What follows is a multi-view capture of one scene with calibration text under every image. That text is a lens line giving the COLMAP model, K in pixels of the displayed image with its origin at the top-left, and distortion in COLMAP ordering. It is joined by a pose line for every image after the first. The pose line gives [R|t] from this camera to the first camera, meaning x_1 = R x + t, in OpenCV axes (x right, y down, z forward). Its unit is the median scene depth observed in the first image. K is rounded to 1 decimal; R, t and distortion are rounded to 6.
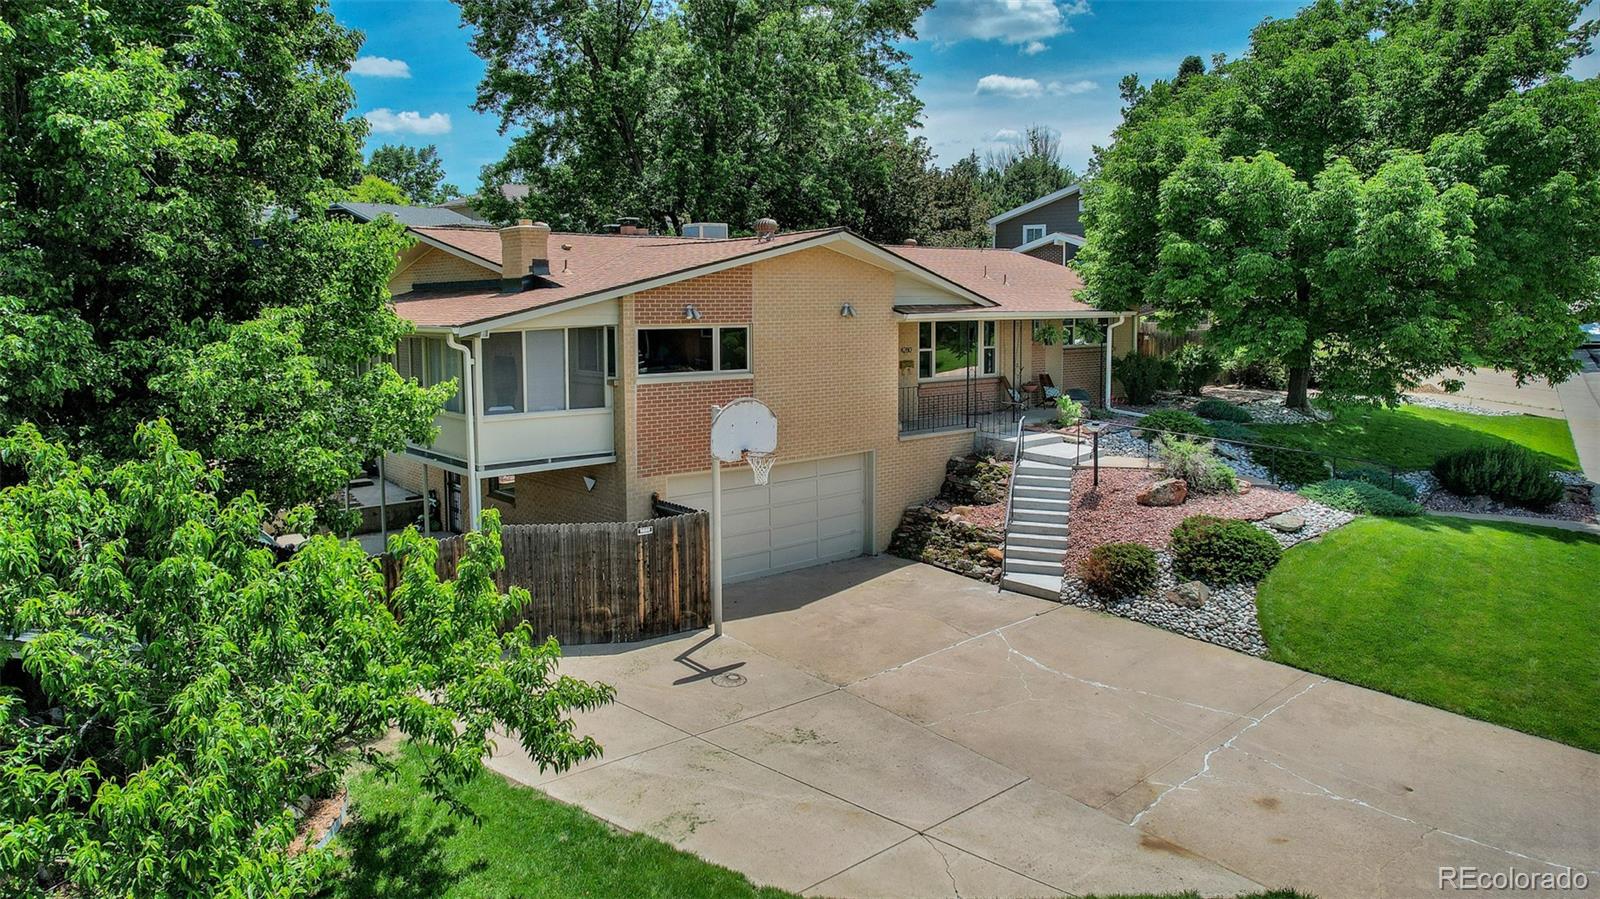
lens RADIAL K [[1038.9, 0, 788.3], [0, 1038.9, 393.1], [0, 0, 1]] dist [-0.034812, 0.004144]
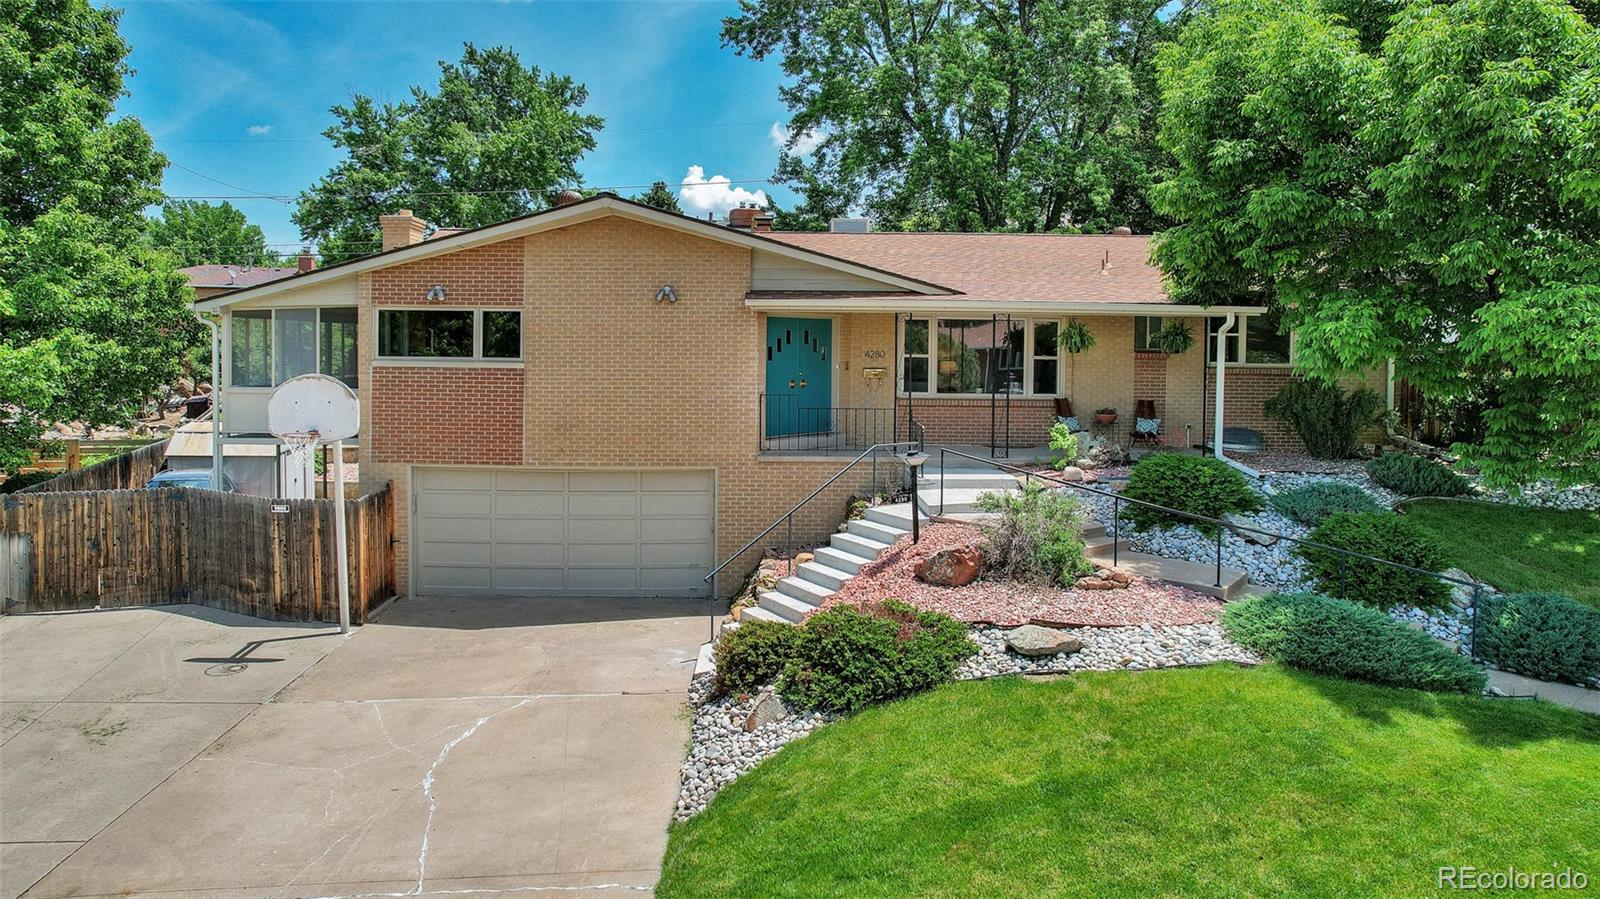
lens RADIAL K [[1038.9, 0, 788.3], [0, 1038.9, 393.1], [0, 0, 1]] dist [-0.034812, 0.004144]
pose [[0.786648, 0.039305, -0.616150, 0.773718], [-0.066137, 0.997594, -0.020799, 0.012019], [0.613850, 0.057112, 0.787354, 0.488409]]
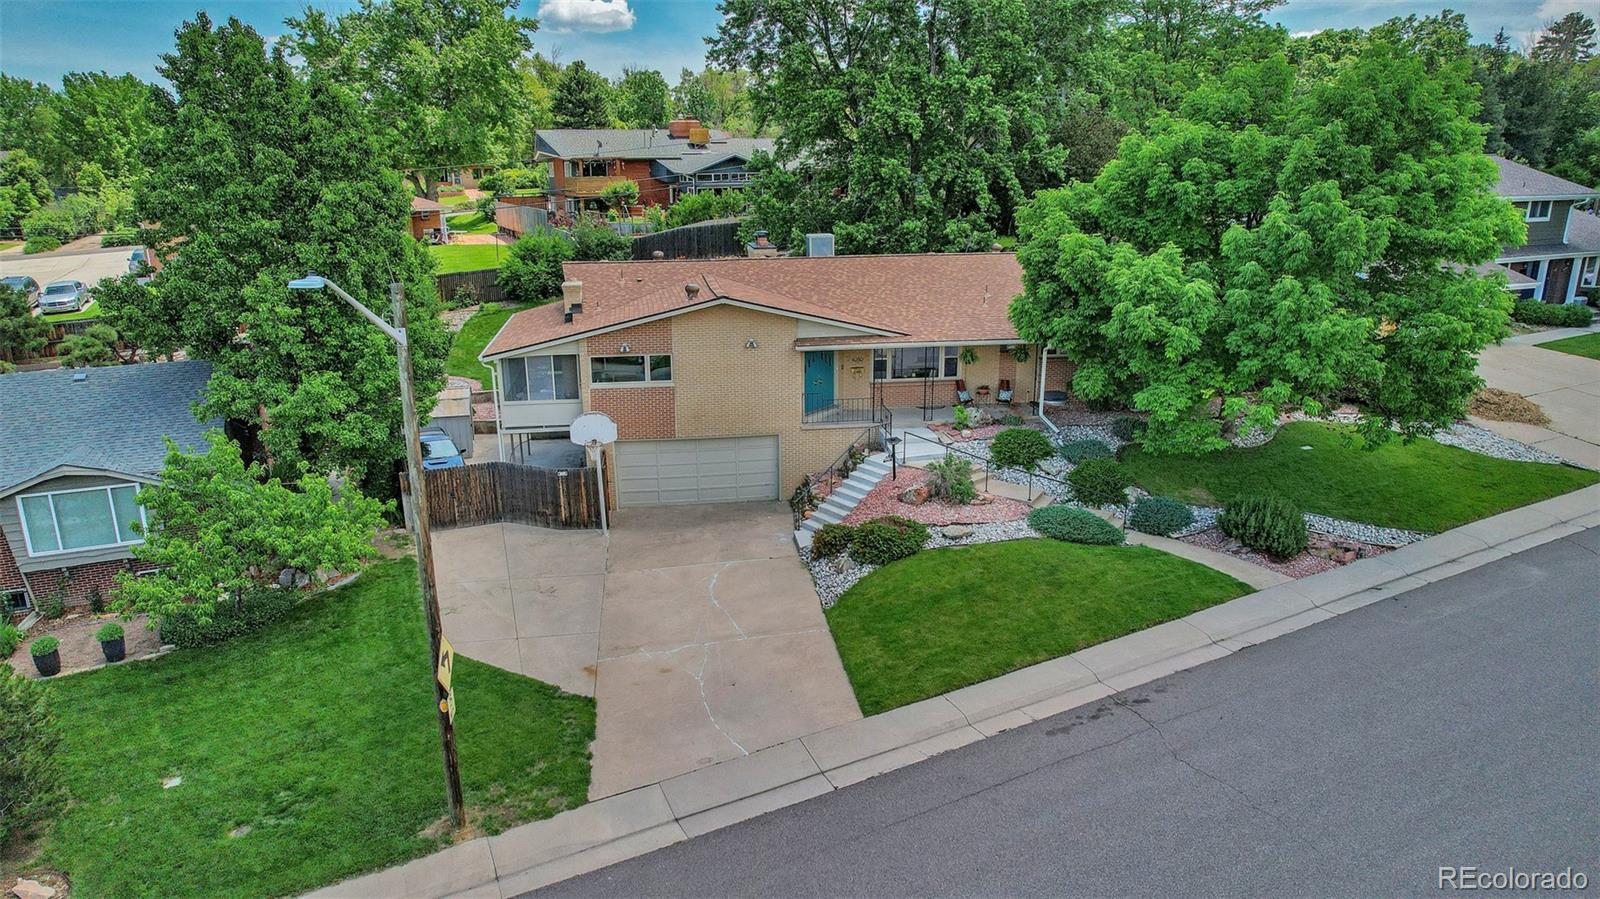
lens RADIAL K [[1033.5, 0, 800.0], [0, 1033.5, 449.5], [0, 0, 1]] dist [-0.028639, 0.003266]
pose [[0.858351, 0.140414, -0.493475, 1.057103], [-0.043745, 0.978348, 0.202289, -0.282008], [0.511195, -0.152048, 0.845909, -0.318730]]
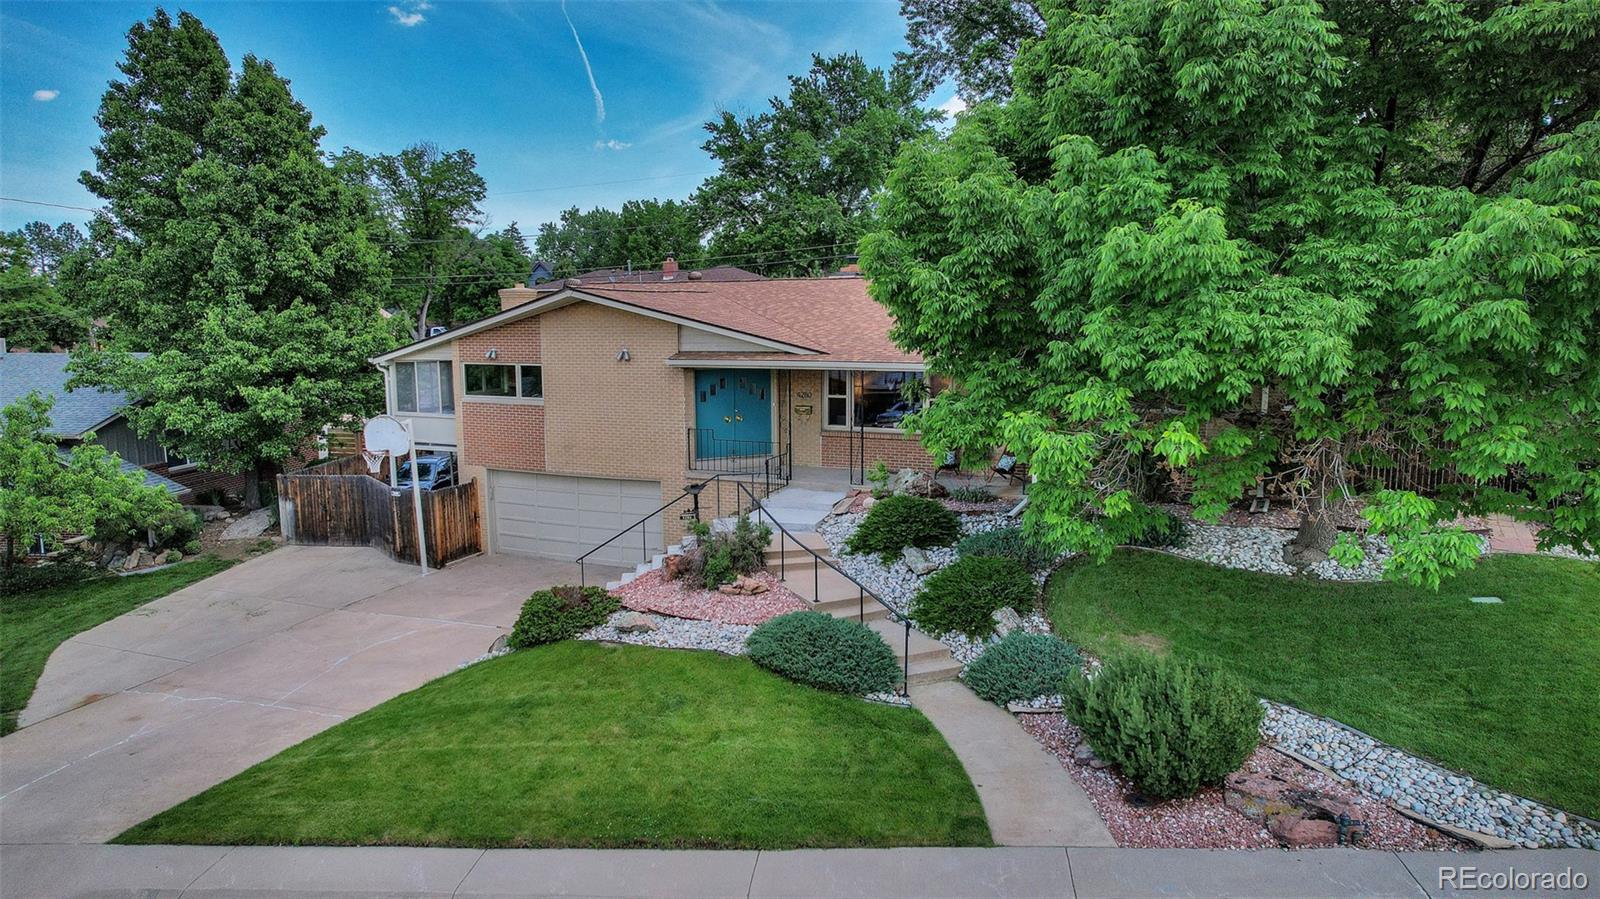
lens RADIAL K [[1033.5, 0, 800.0], [0, 1033.5, 449.5], [0, 0, 1]] dist [-0.028639, 0.003266]
pose [[0.451519, 0.125417, -0.883403, 1.397284], [-0.071853, 0.991967, 0.104105, -0.129040], [0.889364, 0.016469, 0.456904, 0.774456]]
